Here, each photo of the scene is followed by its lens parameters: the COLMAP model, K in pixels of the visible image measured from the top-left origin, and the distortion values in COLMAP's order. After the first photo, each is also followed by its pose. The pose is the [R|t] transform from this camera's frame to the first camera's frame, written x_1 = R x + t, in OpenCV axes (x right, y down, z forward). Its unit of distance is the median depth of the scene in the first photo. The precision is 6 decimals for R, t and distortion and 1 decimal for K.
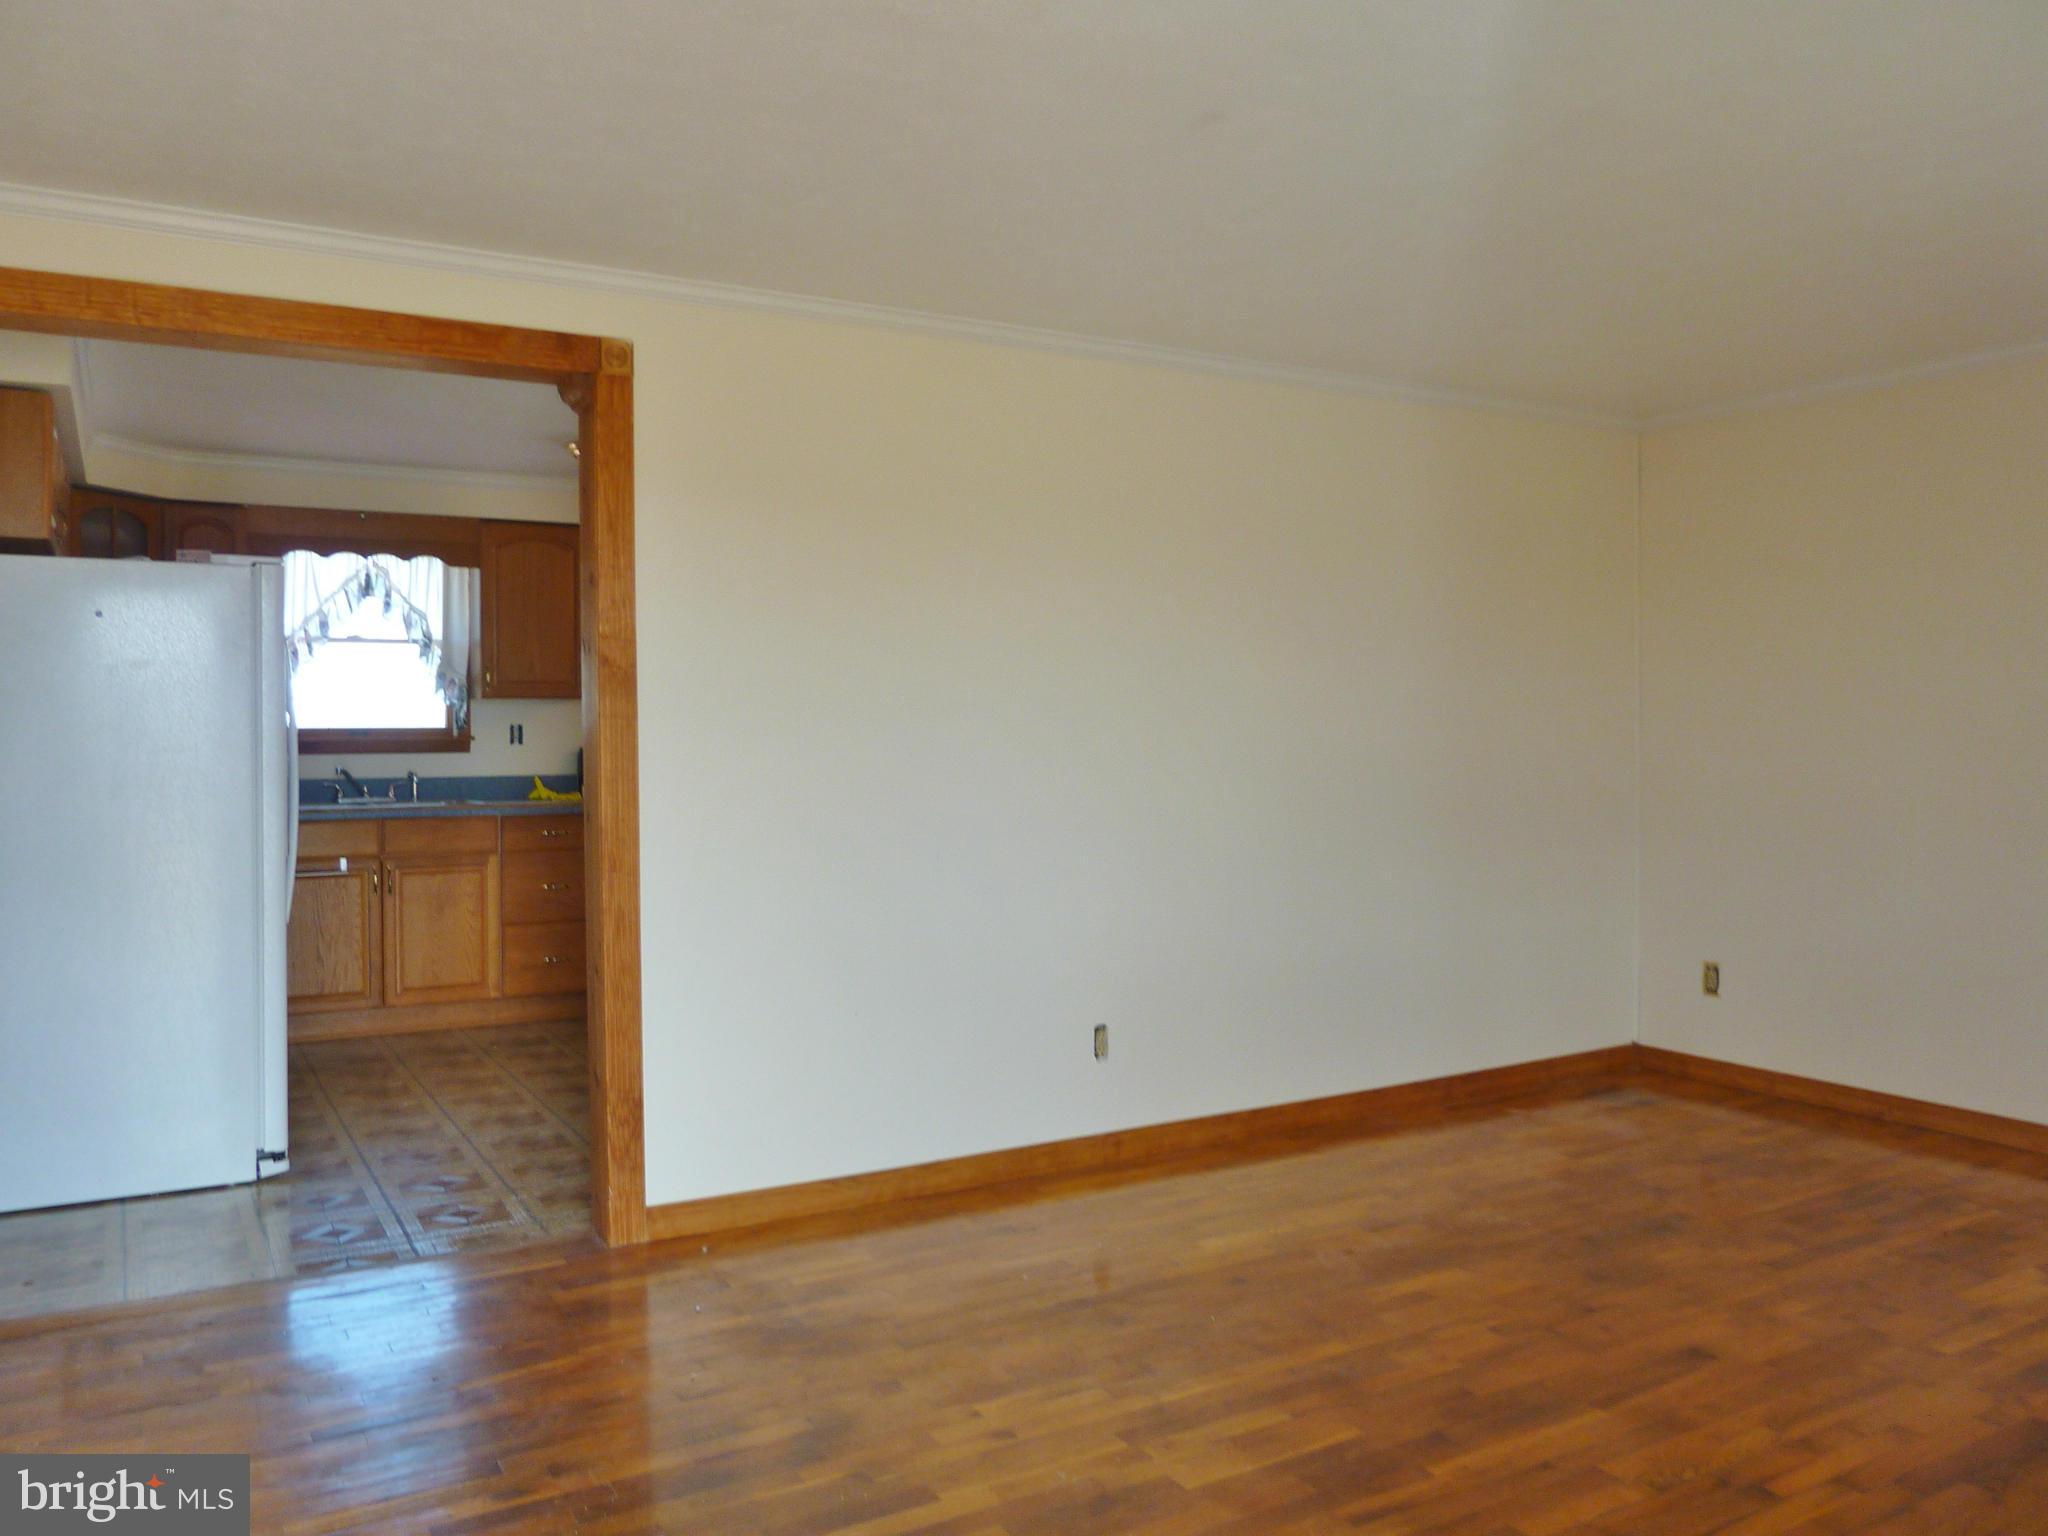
lens RADIAL K [[1556.8, 0, 1022.3], [0, 1556.8, 765.1], [0, 0, 1]] dist [-0.035230, 0.008095]
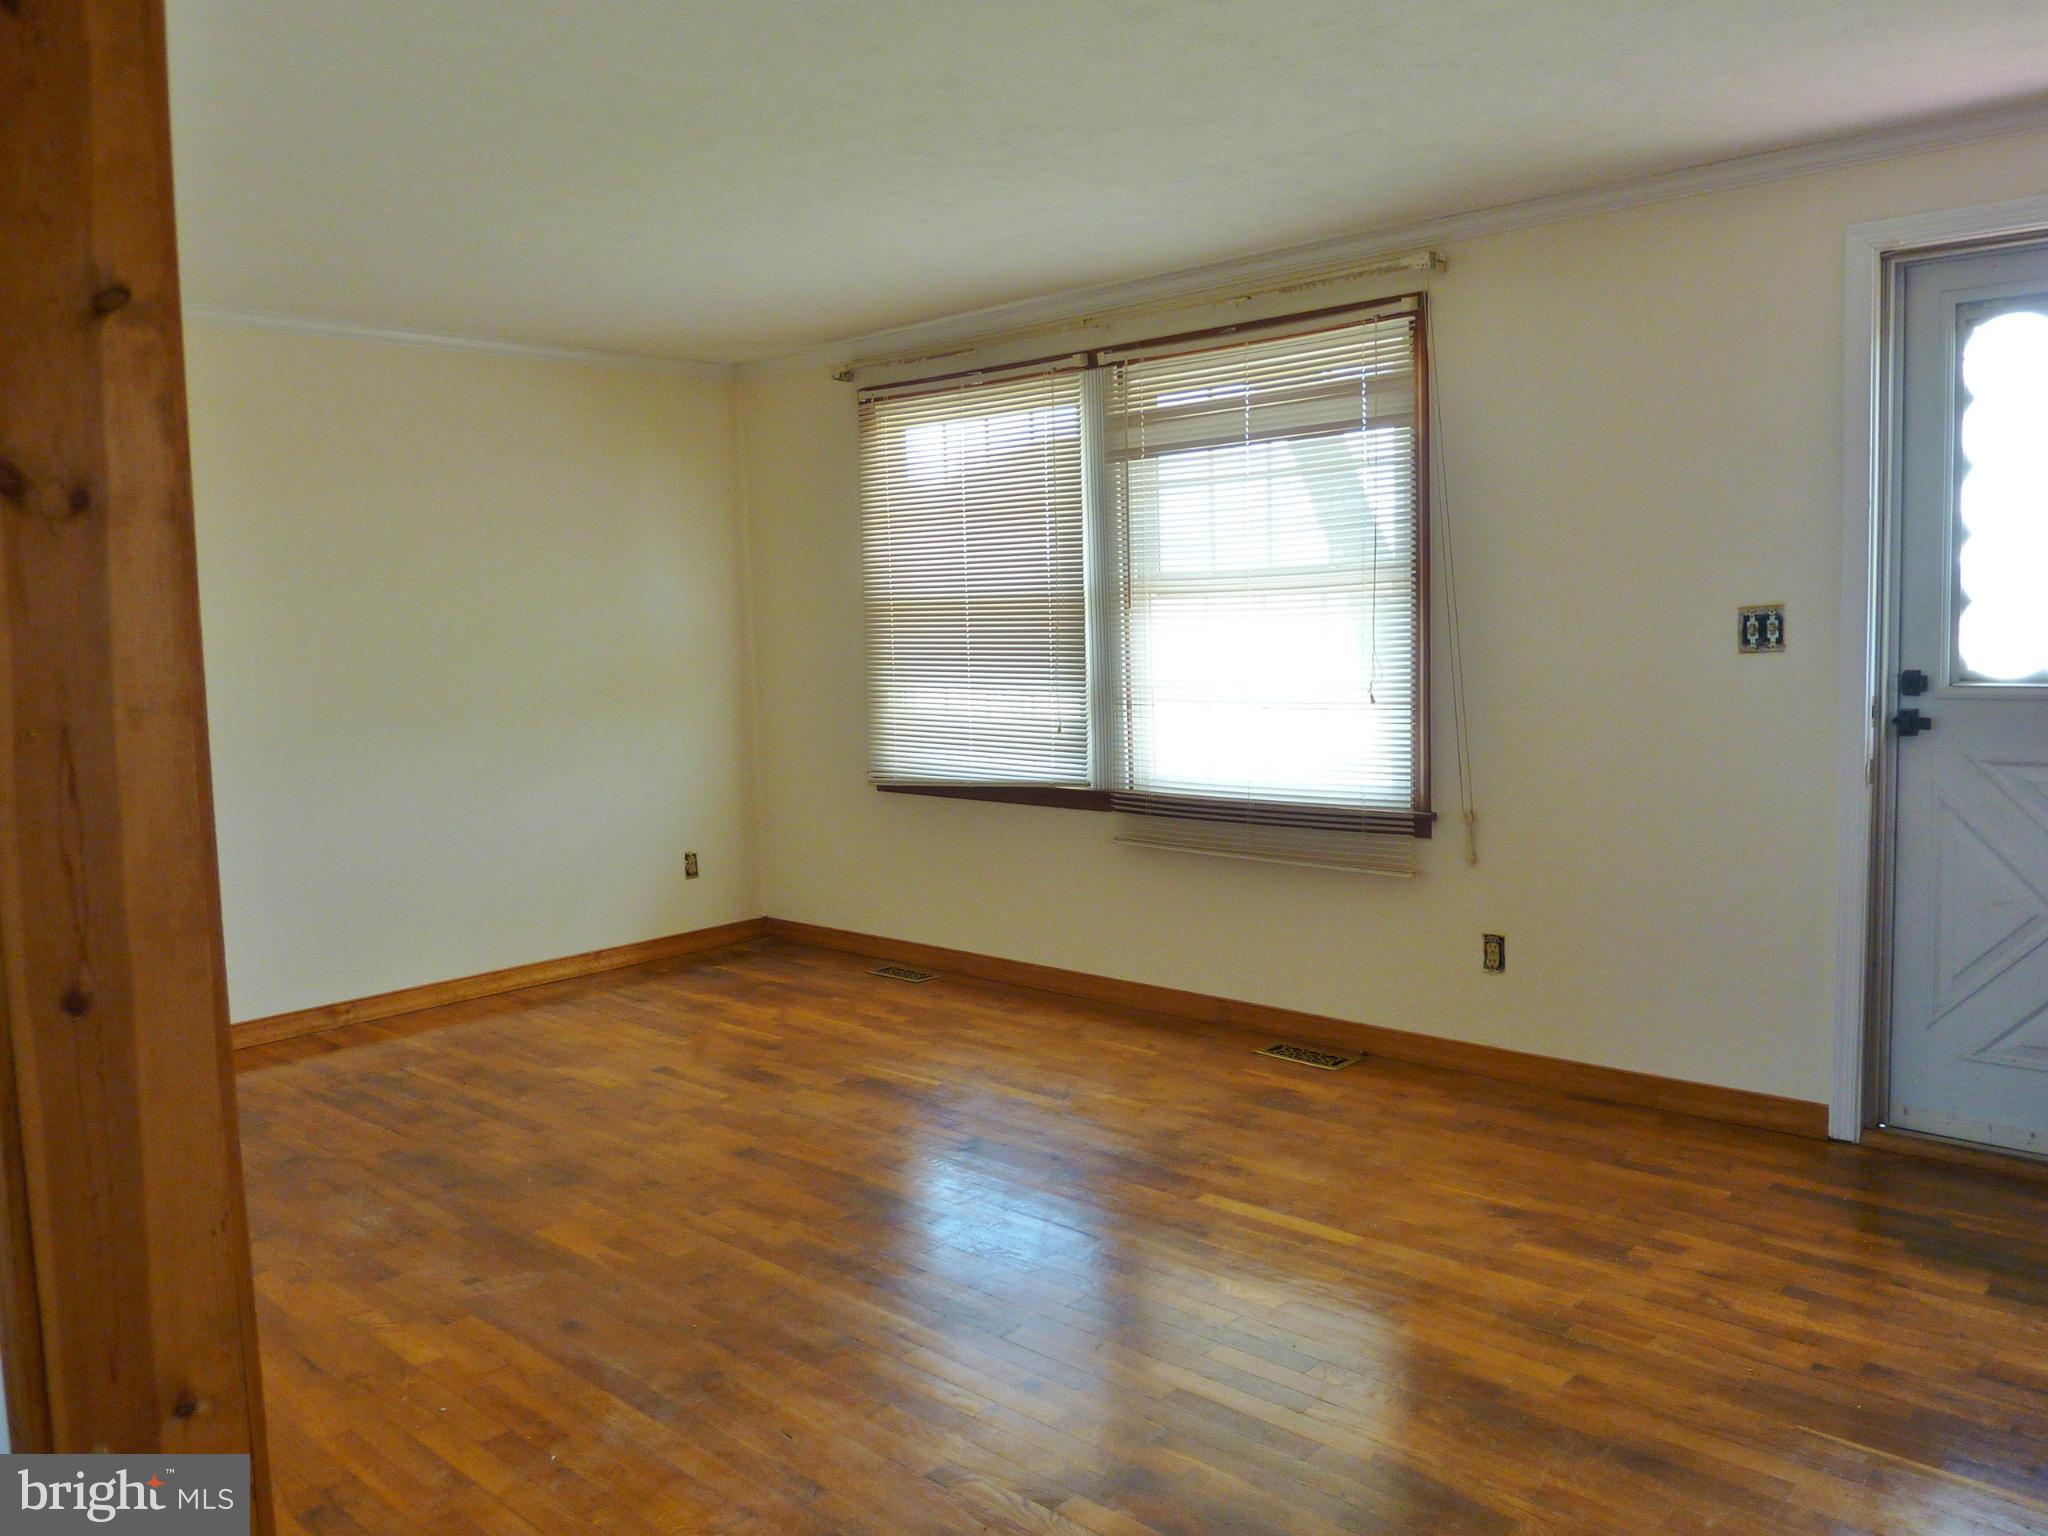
lens RADIAL K [[1556.8, 0, 1022.7], [0, 1556.8, 764.5], [0, 0, 1]] dist [-0.035230, 0.008095]
pose [[-0.293950, -0.082548, 0.952249, -0.738994], [0.054243, 0.993217, 0.102844, -0.049174], [-0.954280, 0.081884, -0.287479, 1.013579]]
